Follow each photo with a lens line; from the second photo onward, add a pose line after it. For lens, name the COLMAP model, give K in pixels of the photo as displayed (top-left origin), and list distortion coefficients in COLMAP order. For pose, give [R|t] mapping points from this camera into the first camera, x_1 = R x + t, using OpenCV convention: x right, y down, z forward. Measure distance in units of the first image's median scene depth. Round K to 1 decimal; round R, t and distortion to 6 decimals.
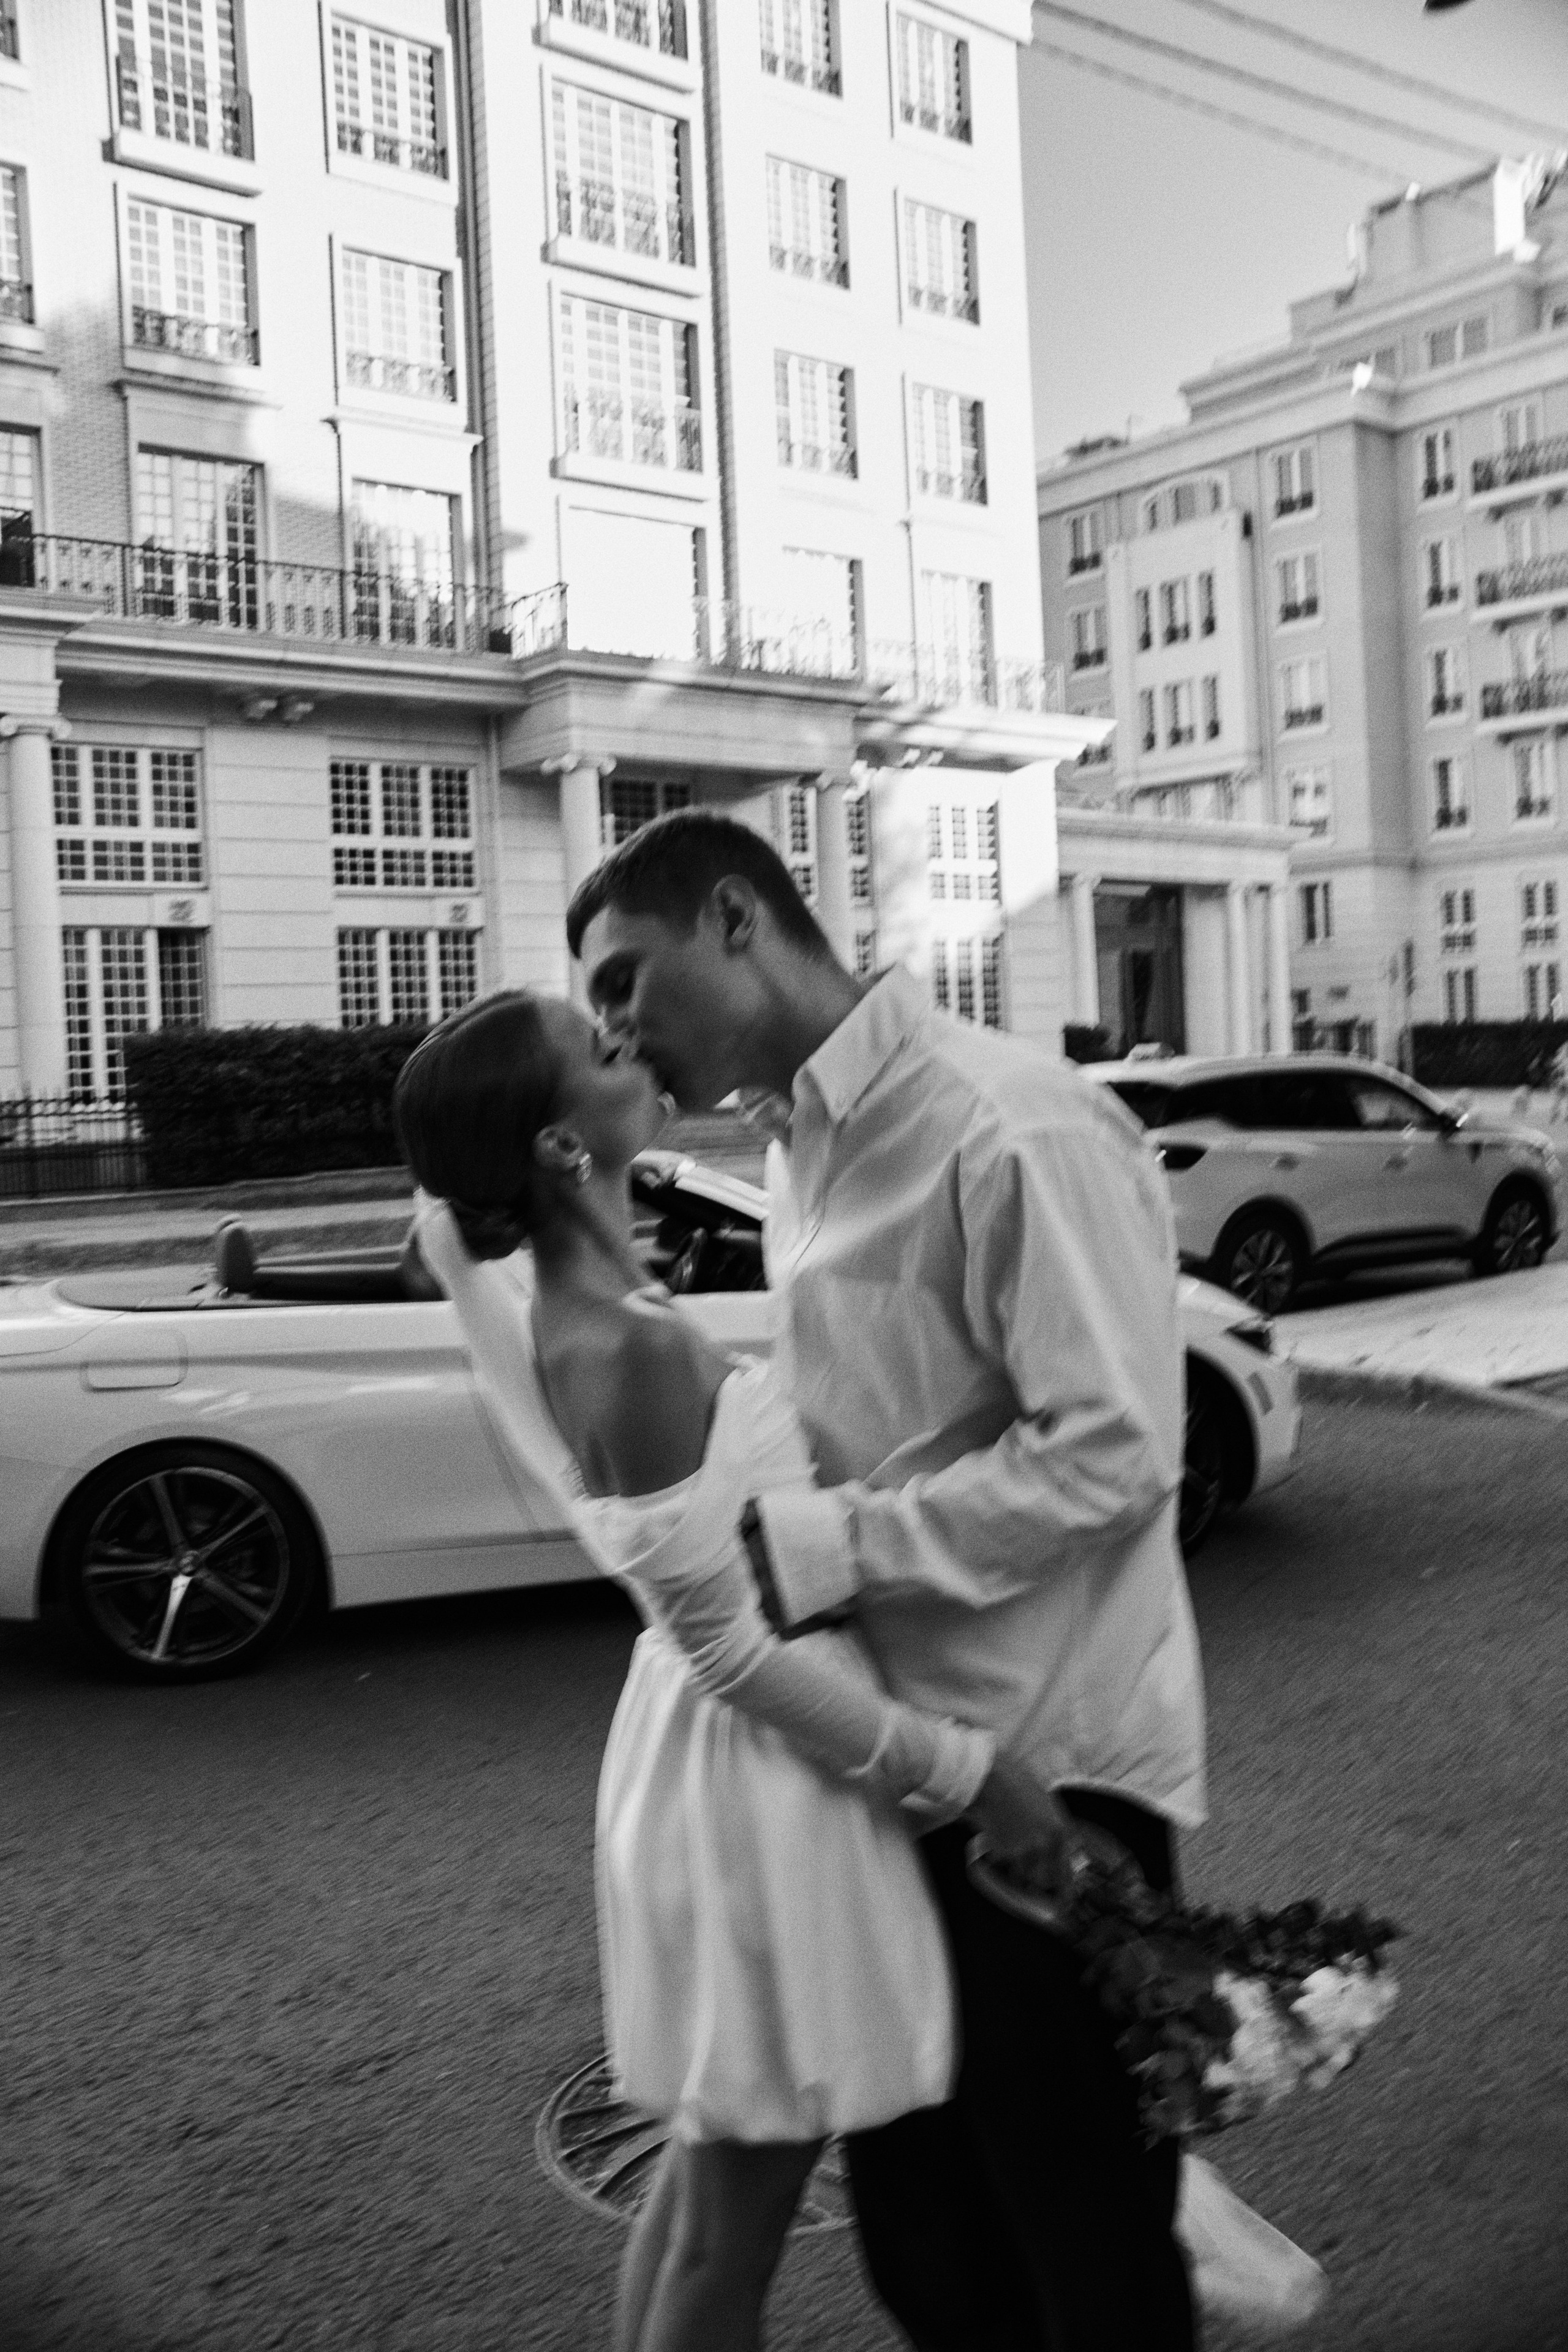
lens RADIAL K [[2023.9, 0, 784.9], [0, 2023.9, 1181.5], [0, 0, 1]] dist [-0.173191, 0.208242]
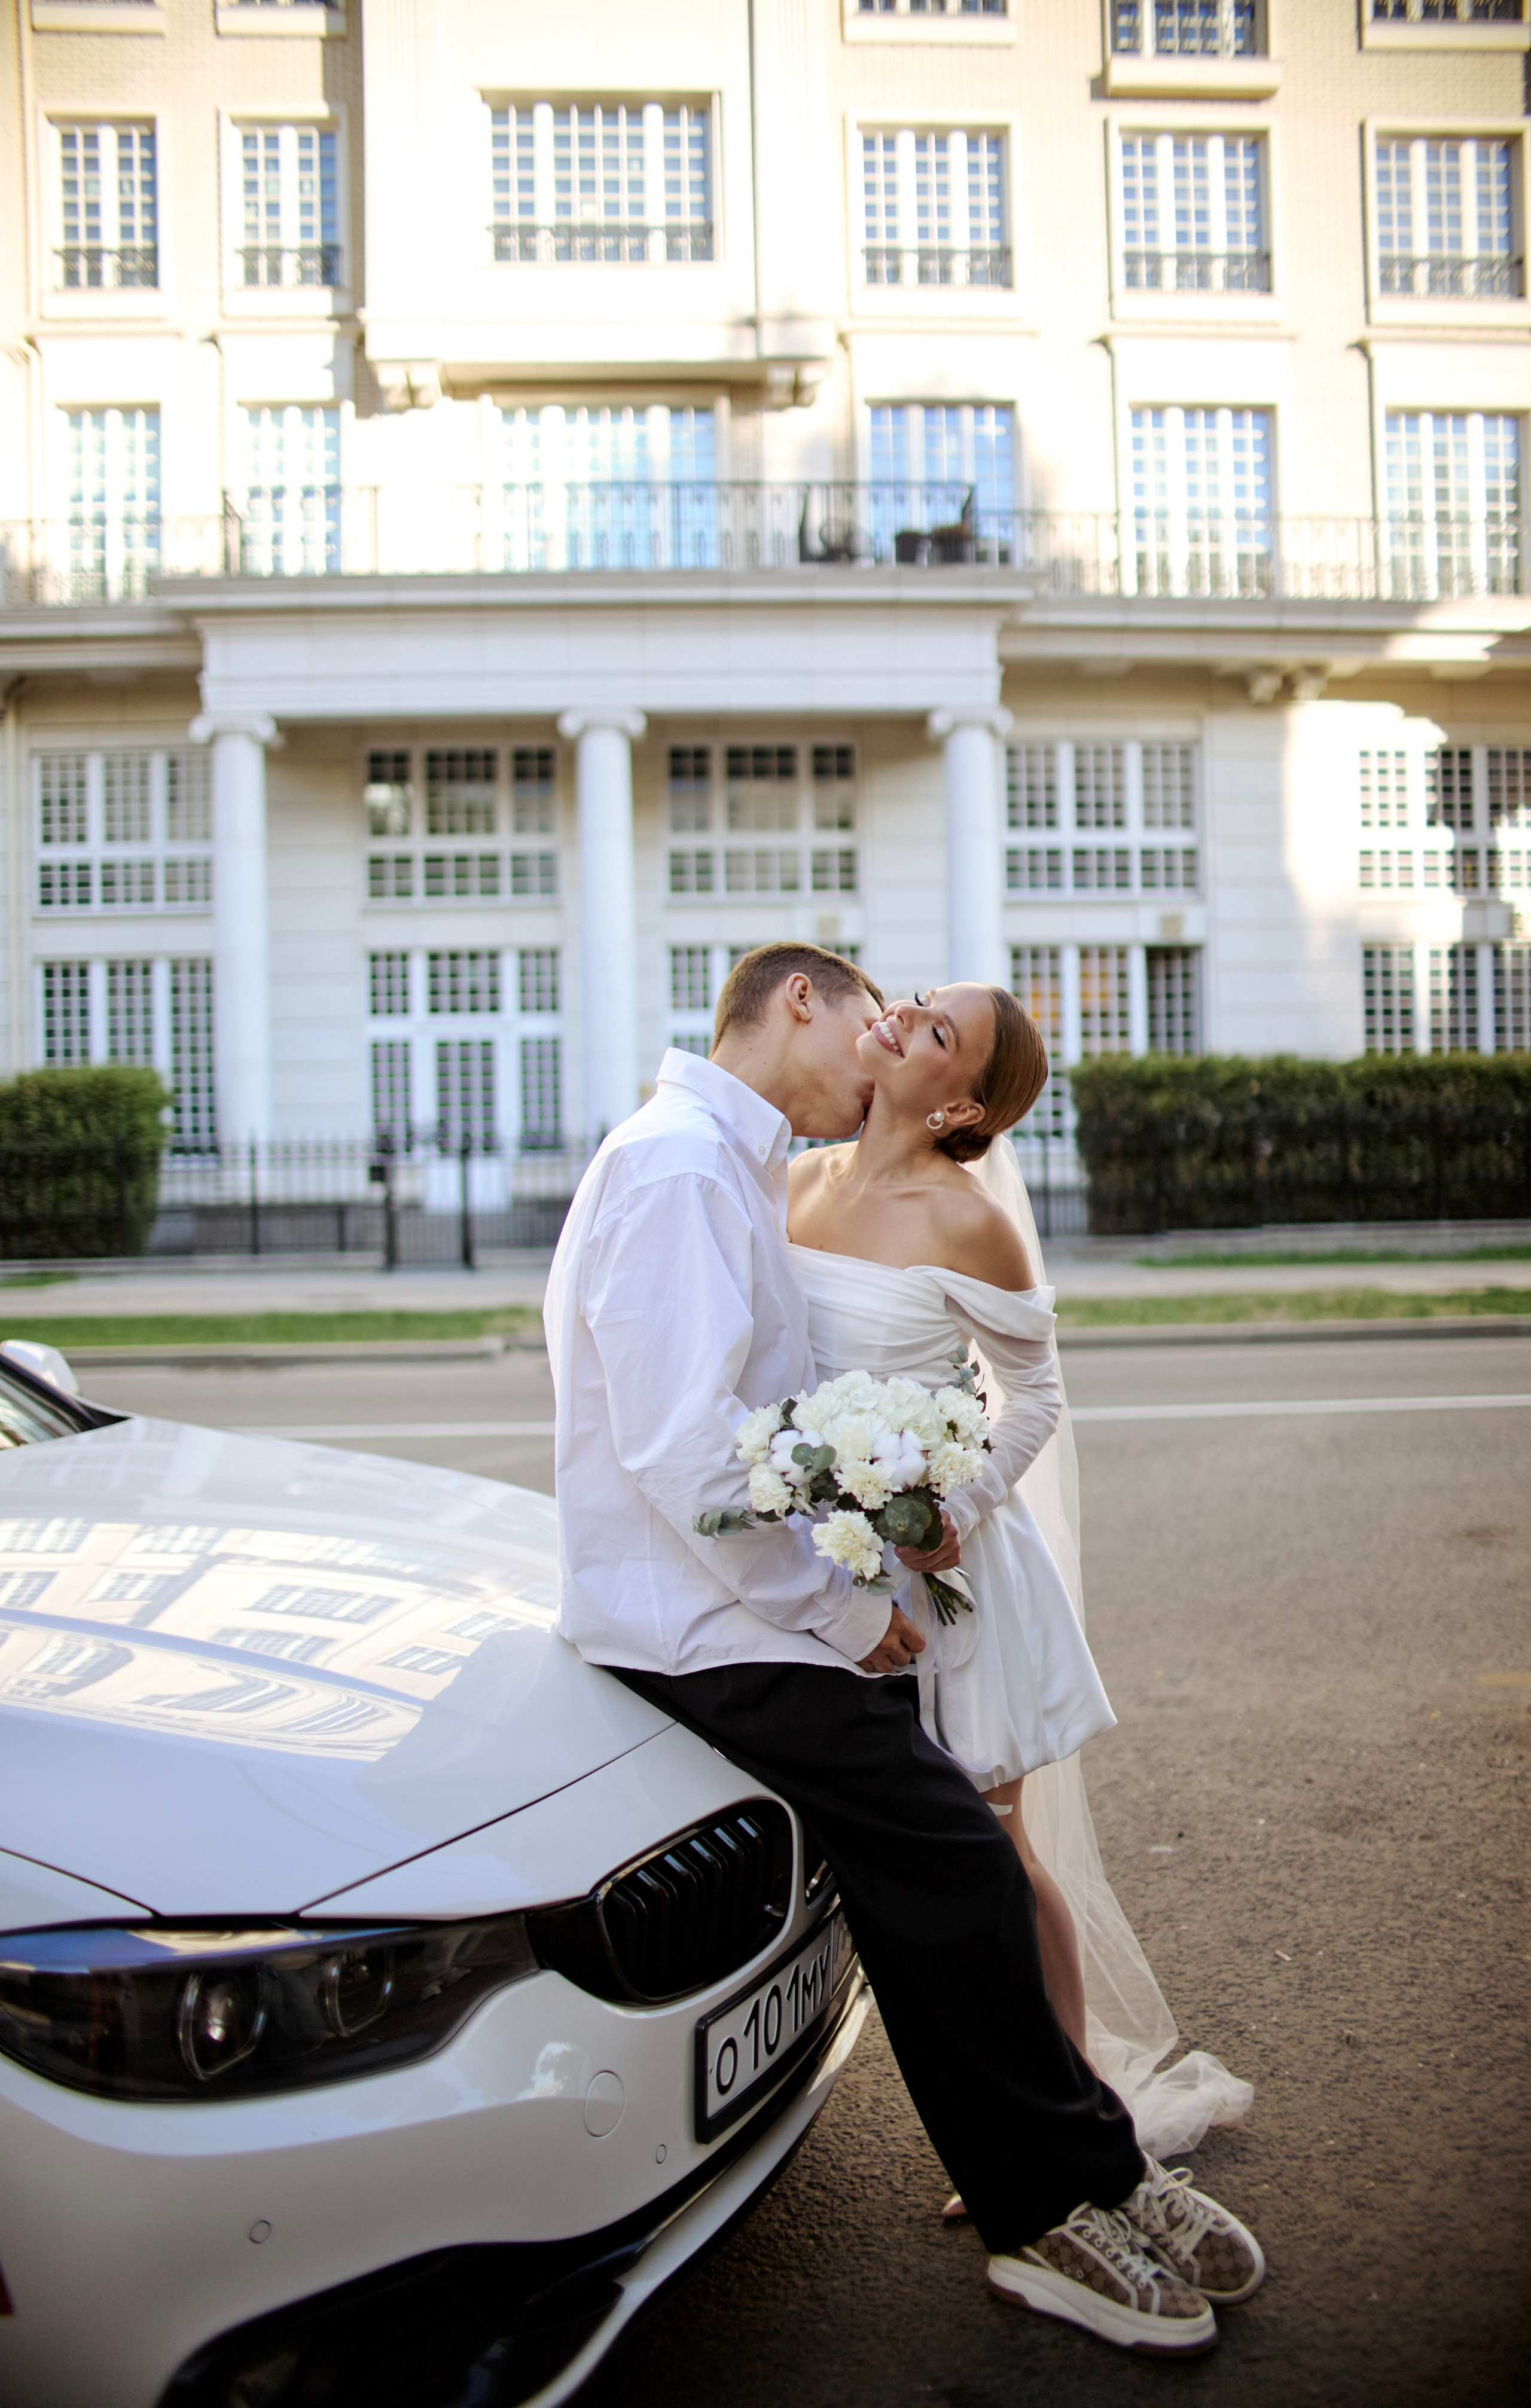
lens RADIAL K [[2105.1, 0, 794.1], [0, 2105.1, 1208.2], [0, 0, 1]] dist [-0.174504, 0.209593]
pose [[0.812507, 0.036934, -0.581781, 0.094308], [-0.045822, 0.998949, -0.000577, -0.002722], [0.581148, 0.027127, 0.813346, 0.150977]]
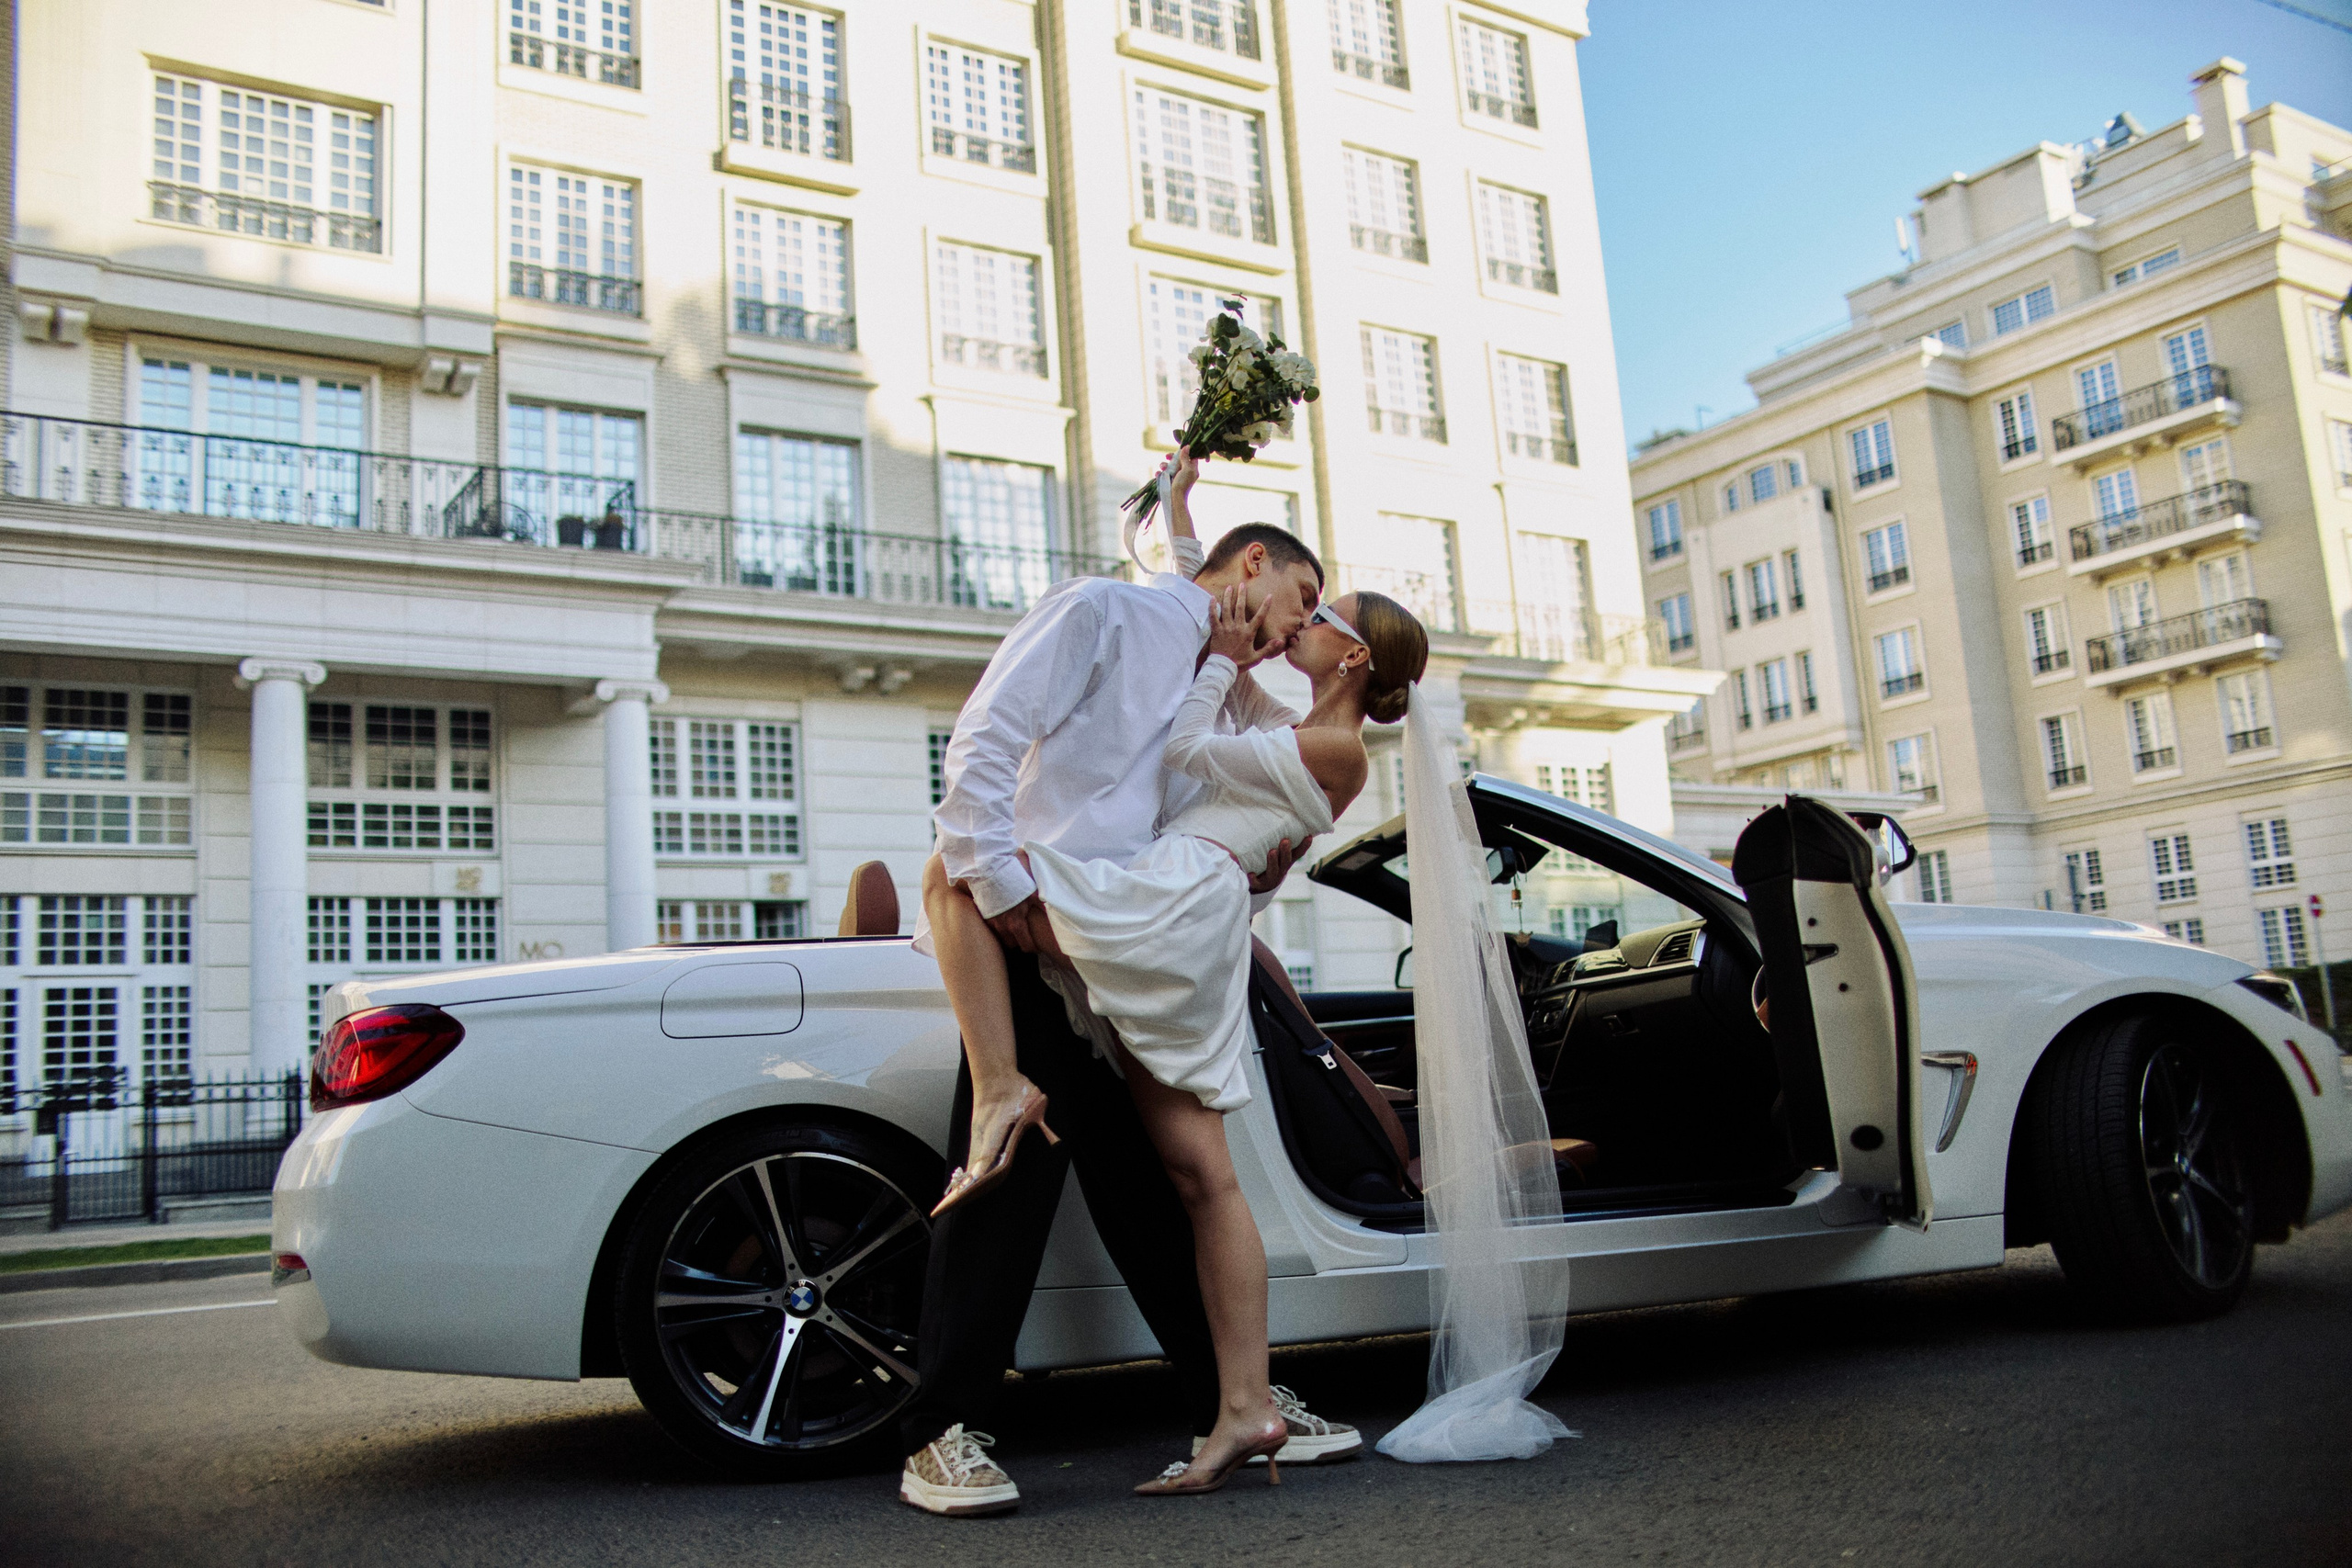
lens RADIAL K [[2018.7, 0, 1179.5], [0, 2018.7, 788.2], [0, 0, 1]] dist [-0.165084, 0.200140]
pose [[0.994917, -0.045519, -0.089823, -0.017524], [0.025645, 0.977124, -0.211116, 0.028613], [0.097378, 0.207740, 0.973325, 0.053333]]
